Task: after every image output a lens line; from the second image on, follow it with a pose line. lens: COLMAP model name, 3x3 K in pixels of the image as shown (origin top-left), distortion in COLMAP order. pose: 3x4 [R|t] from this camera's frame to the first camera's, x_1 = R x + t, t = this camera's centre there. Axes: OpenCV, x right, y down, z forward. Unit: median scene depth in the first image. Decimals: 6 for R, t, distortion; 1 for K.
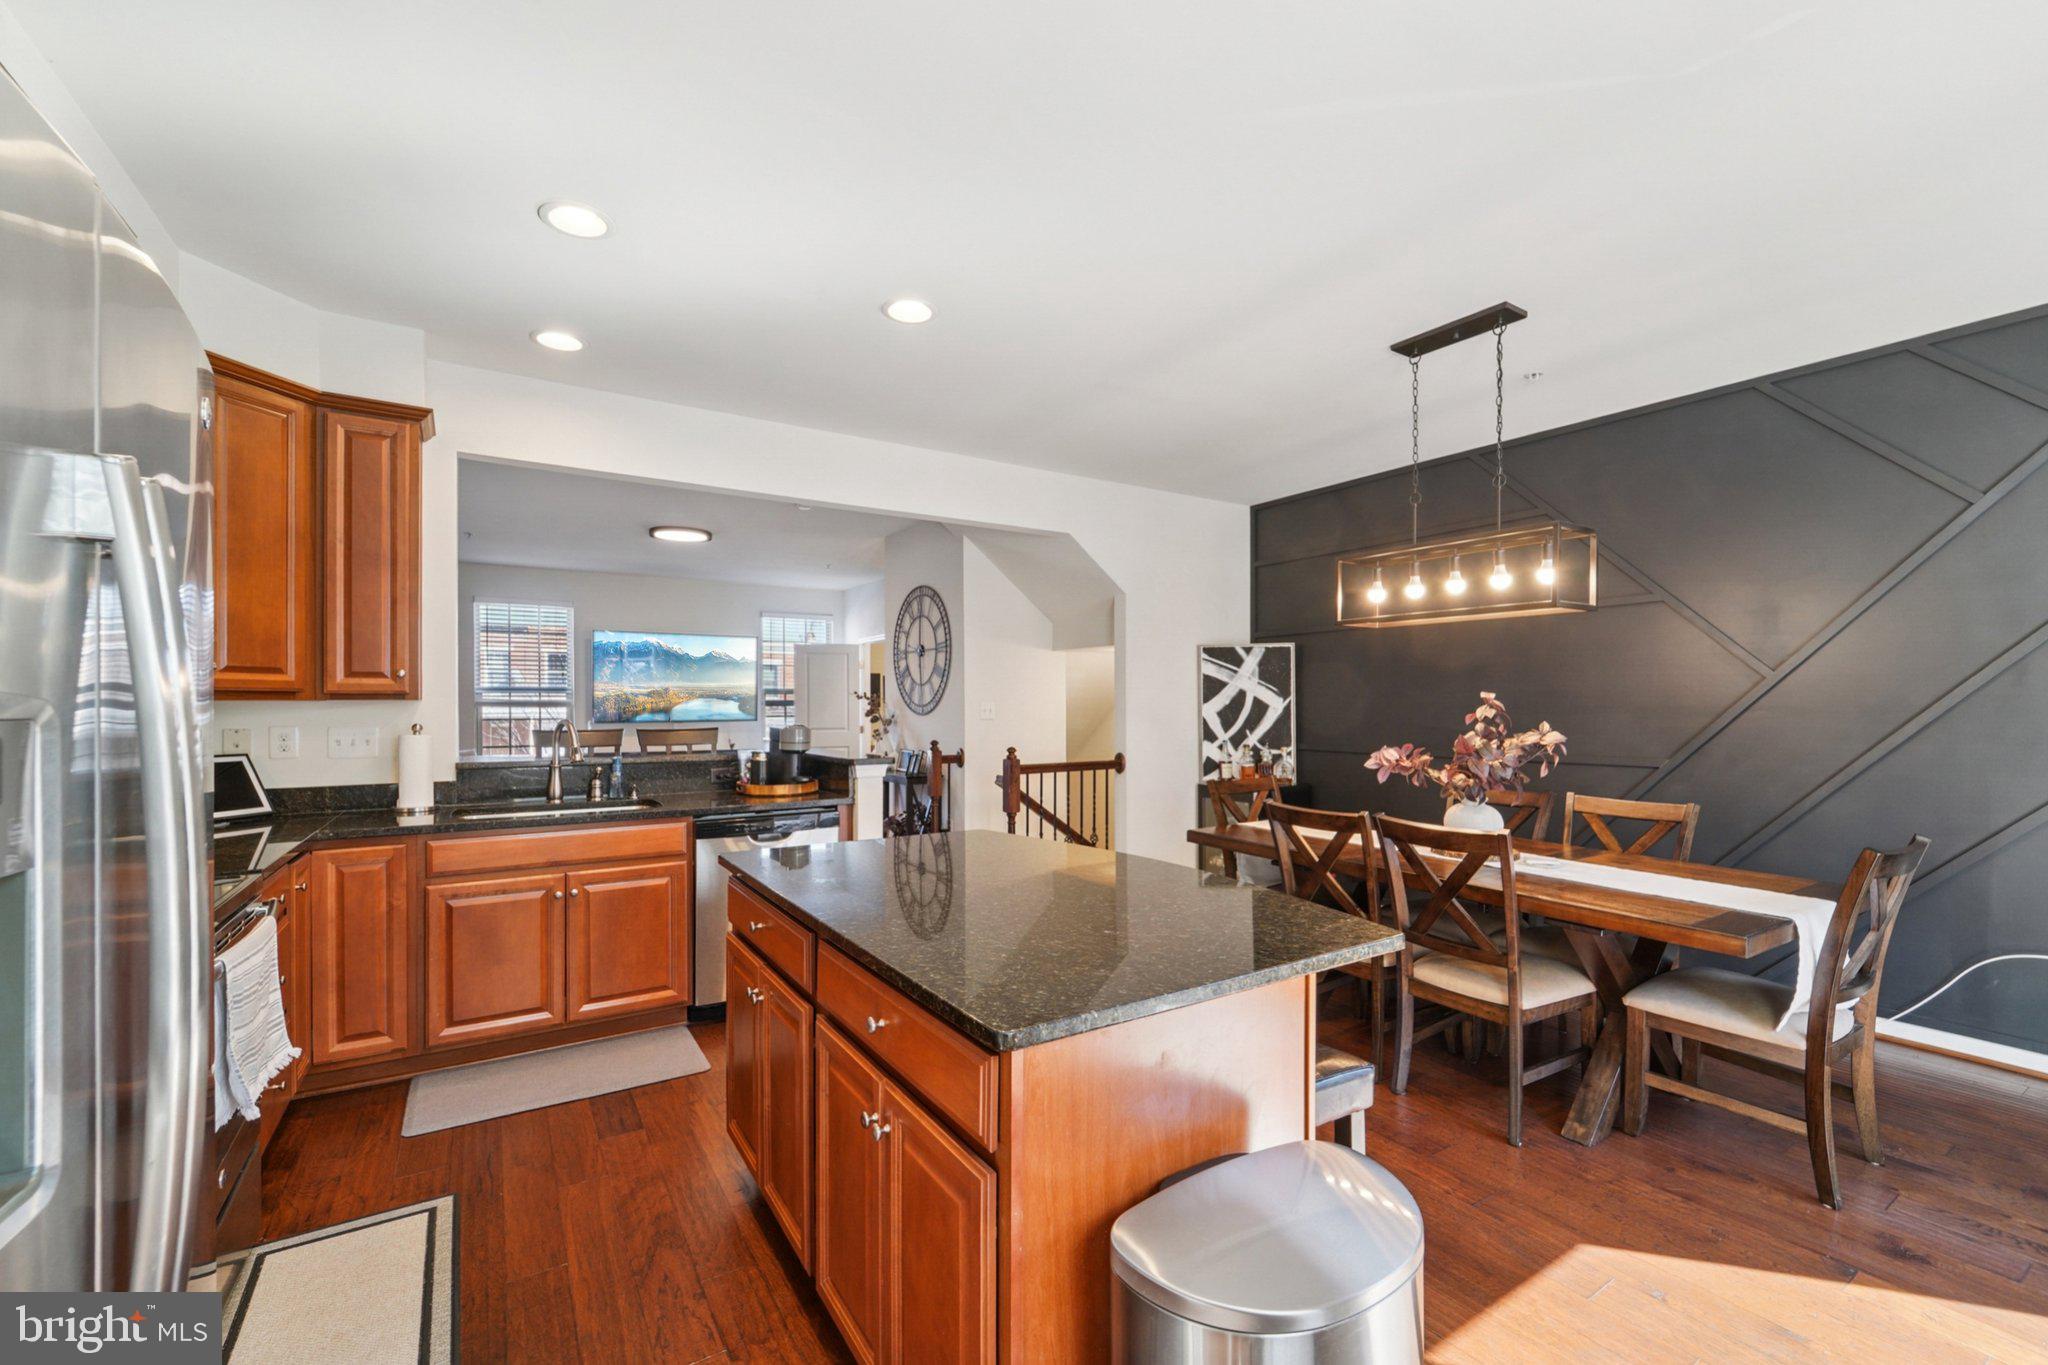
lens RADIAL K [[841.3, 0, 1030.7], [0, 841.3, 704.9], [0, 0, 1]] dist [-0.002601, -0.000128]
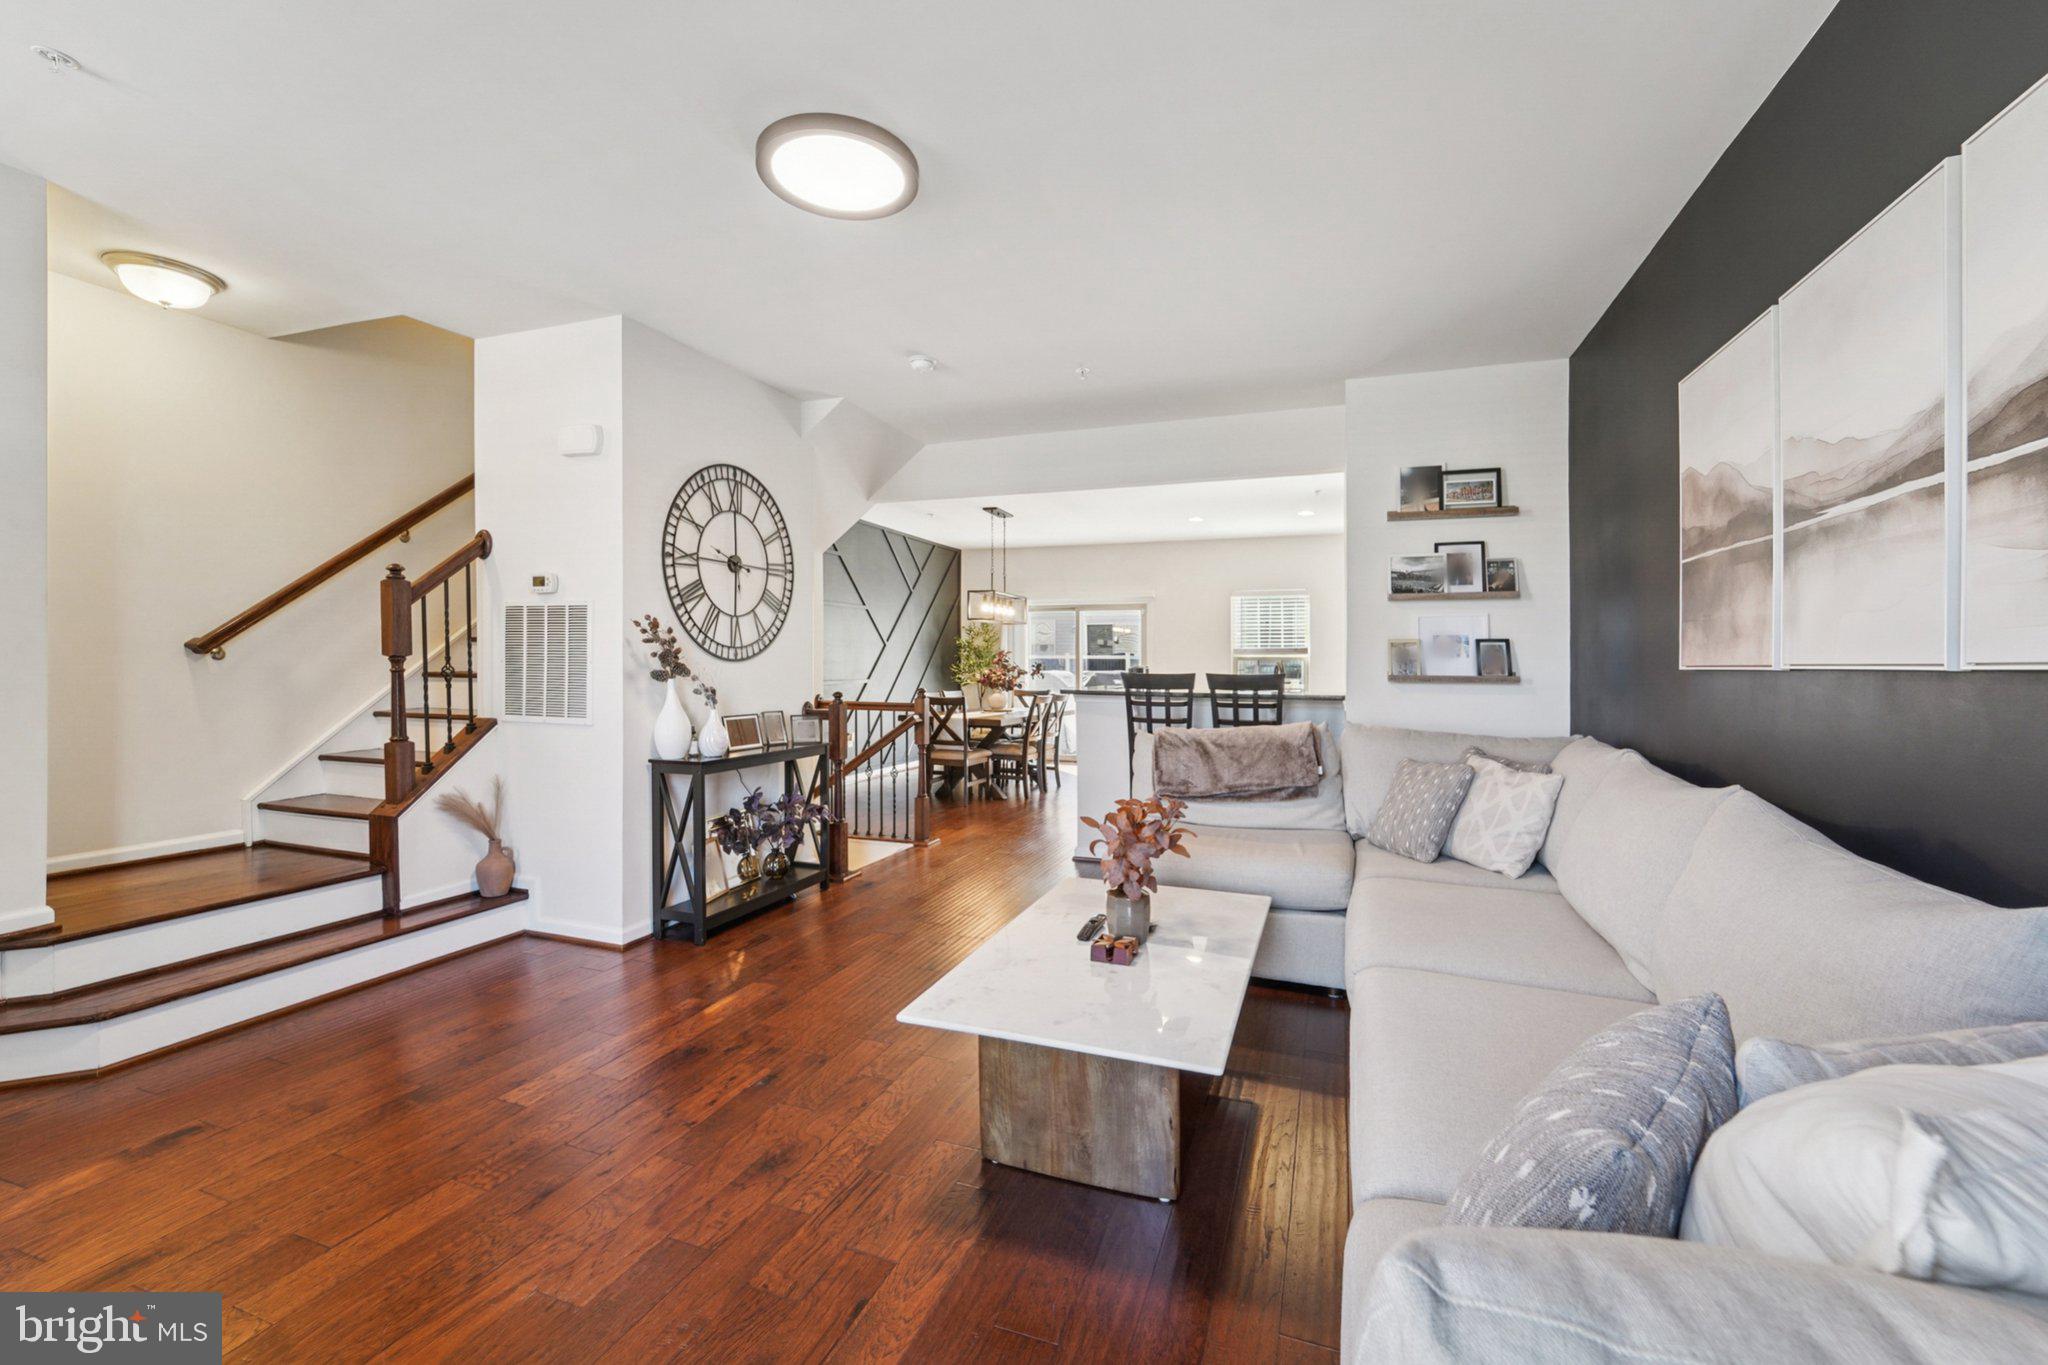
lens RADIAL K [[845.9, 0, 1028.2], [0, 845.9, 663.3], [0, 0, 1]] dist [-0.001766, -0.000101]
pose [[-0.600493, -0.002616, 0.799626, -0.925957], [-0.006022, 0.999981, -0.001250, 0.015044], [-0.799607, -0.005566, -0.600498, 1.403551]]
